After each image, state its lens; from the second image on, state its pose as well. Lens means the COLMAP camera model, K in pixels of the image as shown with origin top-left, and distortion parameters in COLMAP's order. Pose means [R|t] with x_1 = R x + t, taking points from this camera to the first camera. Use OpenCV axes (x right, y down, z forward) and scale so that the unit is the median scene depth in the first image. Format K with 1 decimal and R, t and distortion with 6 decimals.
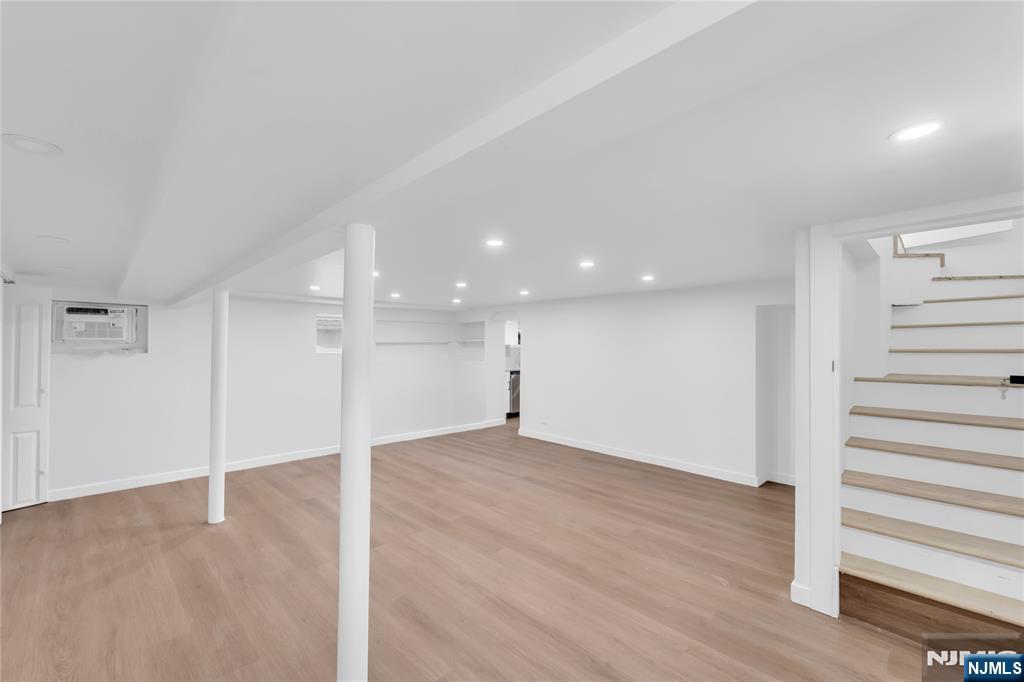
lens RADIAL K [[423.2, 0, 496.7], [0, 423.2, 343.3], [0, 0, 1]] dist [0.000049, -0.000734]
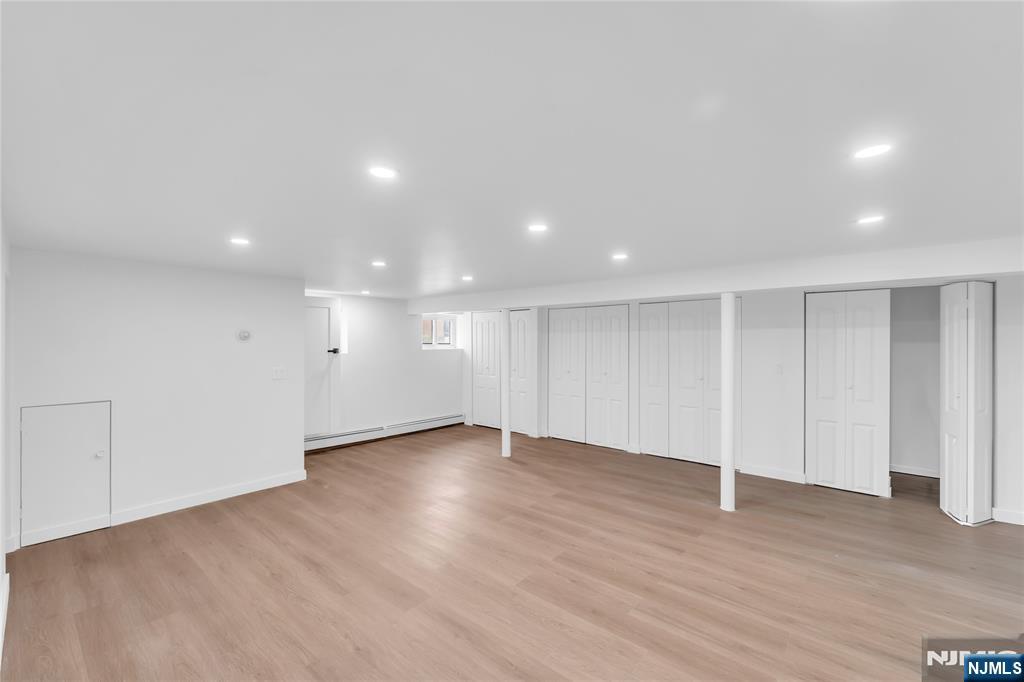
lens RADIAL K [[423.2, 0, 496.7], [0, 423.2, 343.3], [0, 0, 1]] dist [0.000049, -0.000734]
pose [[-0.996333, -0.004484, -0.085447, 0.011298], [-0.003288, 0.999895, -0.014134, 0.016955], [0.085501, -0.013802, -0.996242, 1.872121]]
